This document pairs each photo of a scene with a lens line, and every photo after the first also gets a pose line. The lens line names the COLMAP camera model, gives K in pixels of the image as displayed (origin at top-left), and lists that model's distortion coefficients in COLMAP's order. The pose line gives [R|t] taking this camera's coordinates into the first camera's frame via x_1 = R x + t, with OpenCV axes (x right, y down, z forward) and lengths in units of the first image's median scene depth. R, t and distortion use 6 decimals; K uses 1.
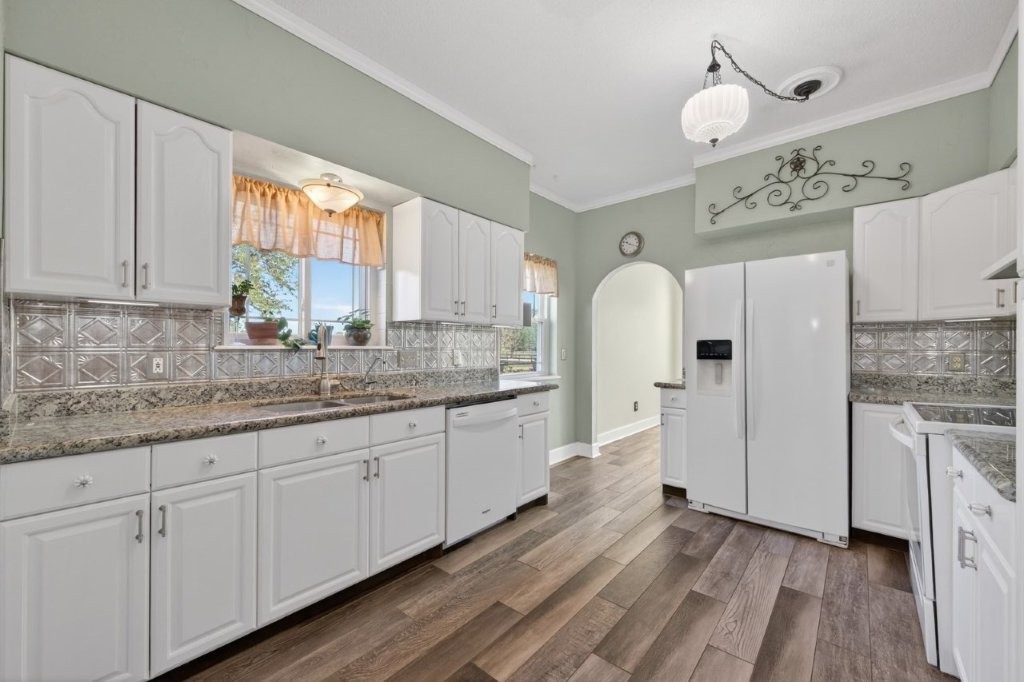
lens RADIAL K [[400.3, 0, 514.4], [0, 400.3, 345.4], [0, 0, 1]] dist [0.001844, -0.001227]
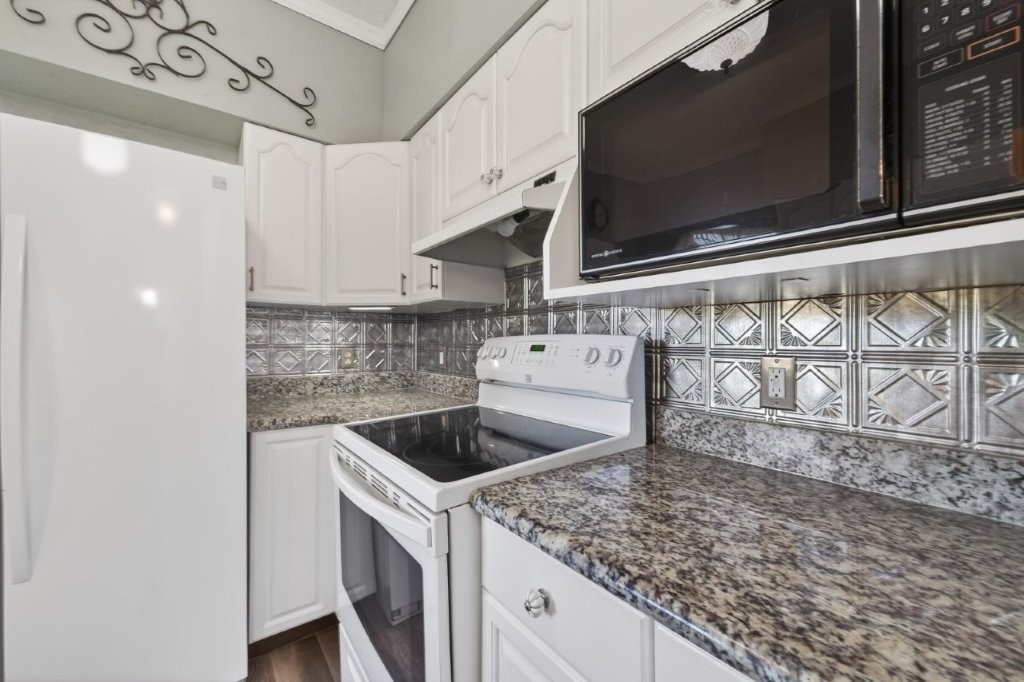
lens RADIAL K [[400.3, 0, 513.1], [0, 400.3, 342.0], [0, 0, 1]] dist [0.001844, -0.001227]
pose [[0.195867, 0.000168, 0.980630, 0.307870], [-0.001288, 0.999999, 0.000086, 0.006365], [-0.980630, -0.001279, 0.195867, 0.457936]]
